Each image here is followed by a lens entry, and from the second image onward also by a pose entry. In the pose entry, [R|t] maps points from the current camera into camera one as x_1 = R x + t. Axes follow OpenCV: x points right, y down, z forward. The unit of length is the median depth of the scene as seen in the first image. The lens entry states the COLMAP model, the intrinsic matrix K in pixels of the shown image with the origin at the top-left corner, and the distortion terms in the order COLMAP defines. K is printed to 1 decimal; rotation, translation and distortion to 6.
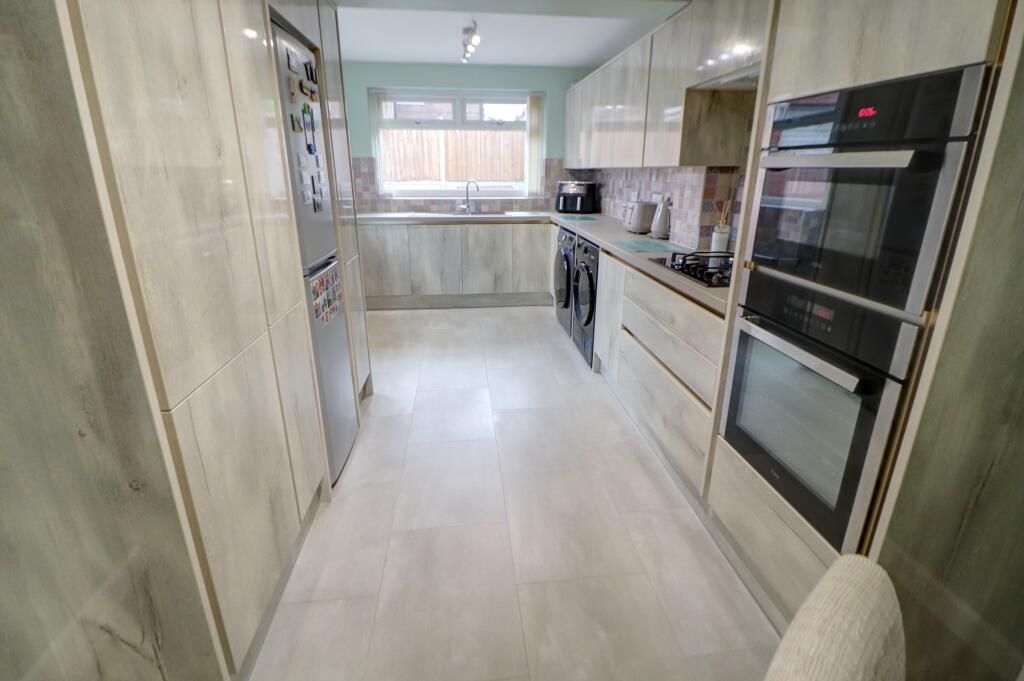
lens RADIAL K [[473.4, 0, 519.2], [0, 473.4, 319.8], [0, 0, 1]] dist [0.000696, -0.012900]
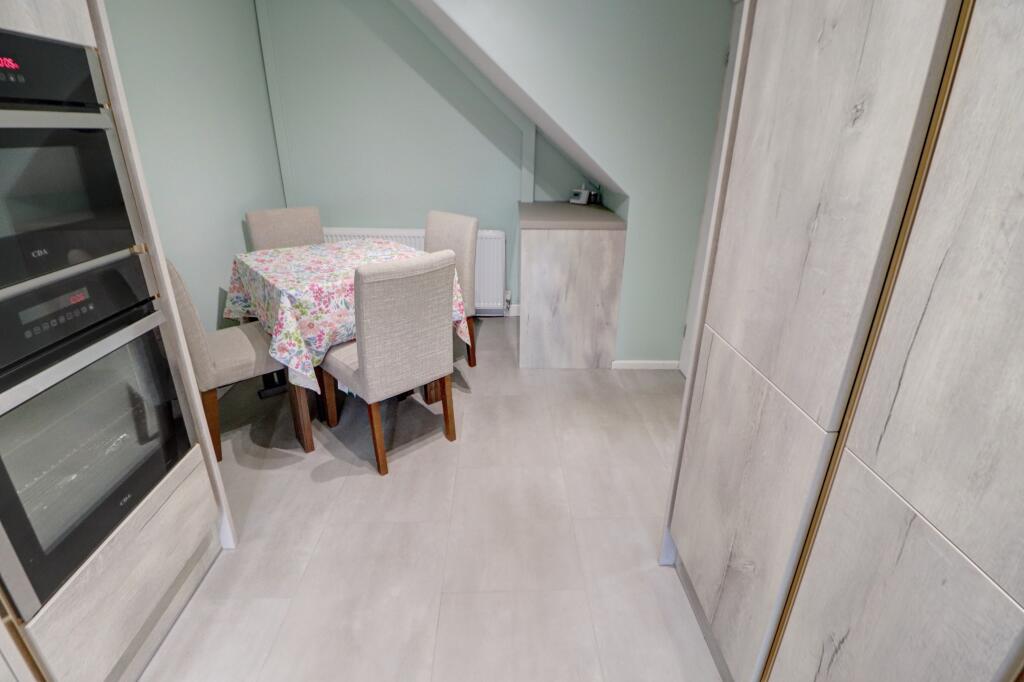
lens RADIAL K [[473.4, 0, 519.2], [0, 473.4, 320.3], [0, 0, 1]] dist [0.000696, -0.012900]
pose [[-0.996679, -0.046323, 0.066966, -0.059626], [0.005352, 0.783362, 0.621543, -0.131323], [-0.081250, 0.619838, -0.780512, 0.416149]]
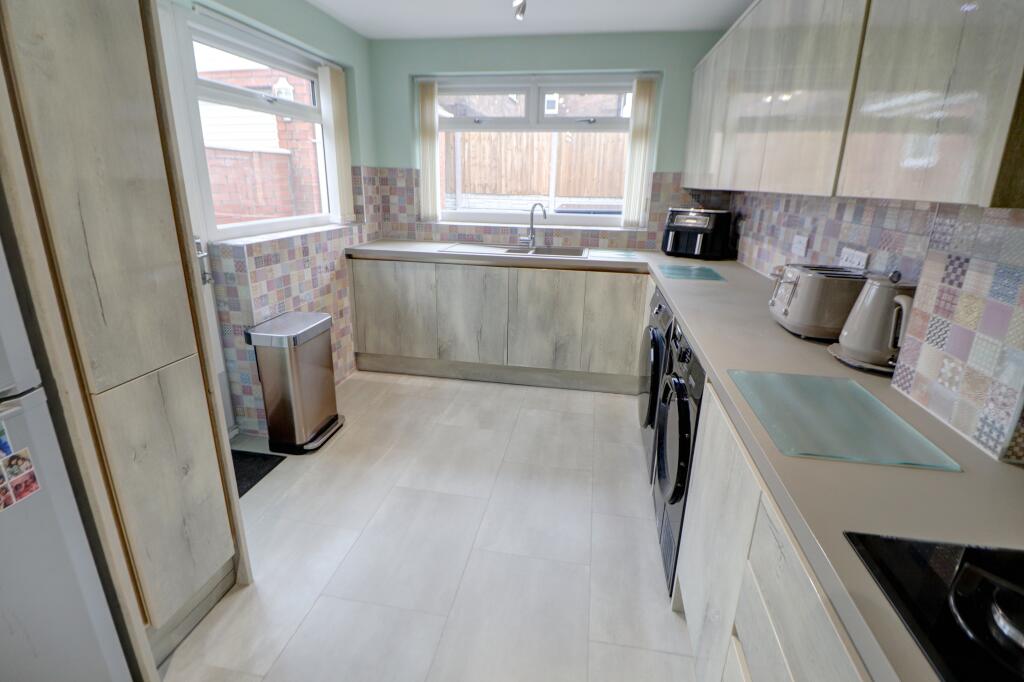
lens RADIAL K [[473.4, 0, 519.2], [0, 473.4, 320.3], [0, 0, 1]] dist [0.000696, -0.012900]
pose [[0.959288, 0.095462, -0.265808, 0.075473], [-0.101381, 0.994811, -0.008602, -0.118086], [0.263607, 0.035199, 0.963988, 0.342868]]
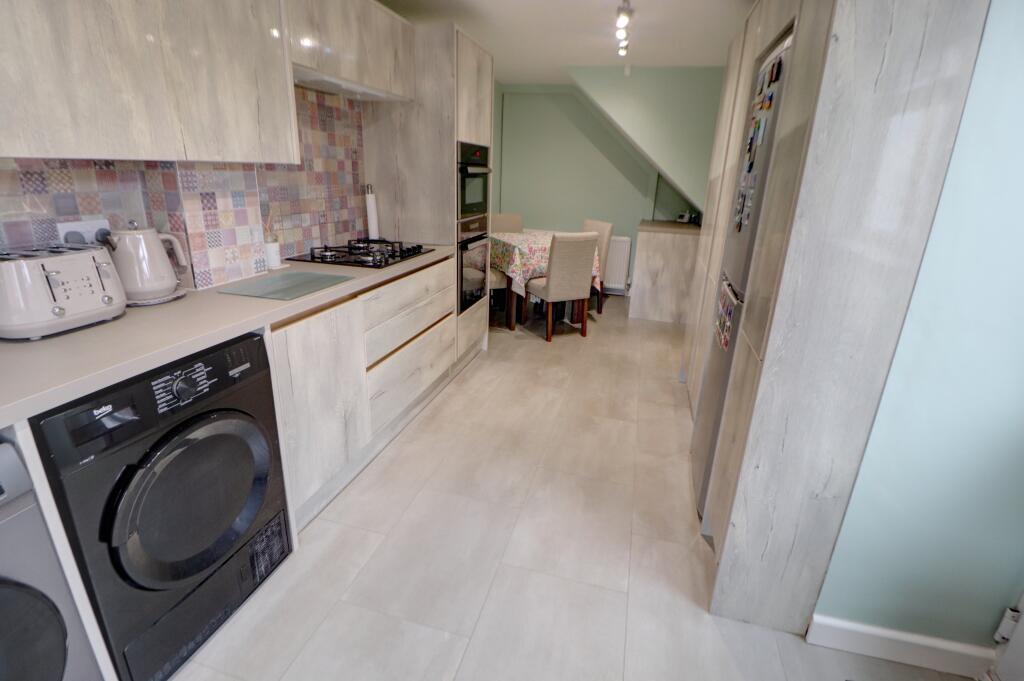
lens RADIAL K [[473.4, 0, 519.2], [0, 473.4, 319.8], [0, 0, 1]] dist [0.000696, -0.012900]
pose [[-0.926107, -0.153203, 0.344752, -0.157104], [0.069765, 0.828522, 0.555594, -0.272538], [-0.370753, 0.538592, -0.756612, 0.834700]]
